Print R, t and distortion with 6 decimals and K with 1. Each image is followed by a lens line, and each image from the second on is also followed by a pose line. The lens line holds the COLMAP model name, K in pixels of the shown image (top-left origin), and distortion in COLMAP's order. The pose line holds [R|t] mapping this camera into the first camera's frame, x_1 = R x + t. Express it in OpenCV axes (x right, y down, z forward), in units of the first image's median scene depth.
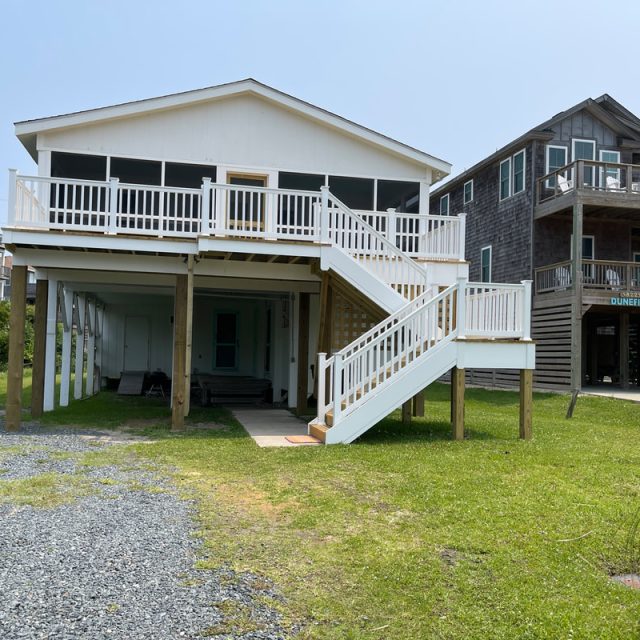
lens RADIAL K [[626.9, 0, 320.0], [0, 626.9, 320.0], [0, 0, 1]] dist [0.059416, -0.006759]
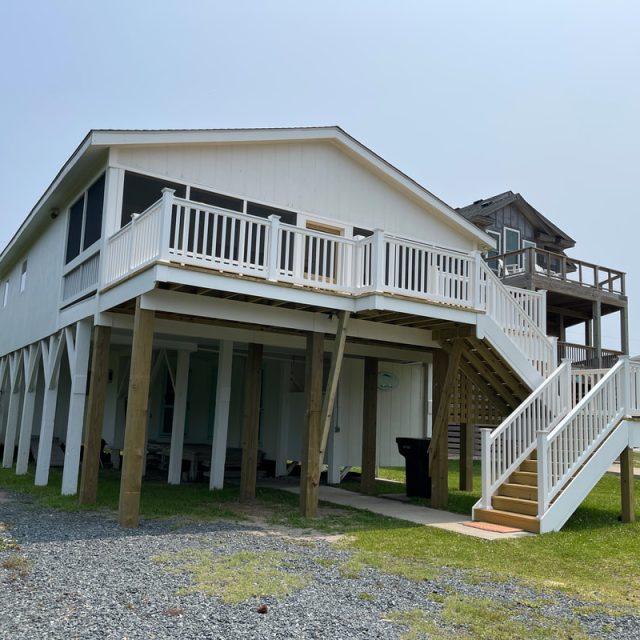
lens RADIAL K [[626.9, 0, 320.0], [0, 626.9, 320.0], [0, 0, 1]] dist [0.059416, -0.006759]
pose [[0.934666, 0.071977, 0.348166, -0.442928], [-0.039874, 0.994336, -0.098517, -0.004022], [-0.353285, 0.078198, 0.932242, 0.163885]]
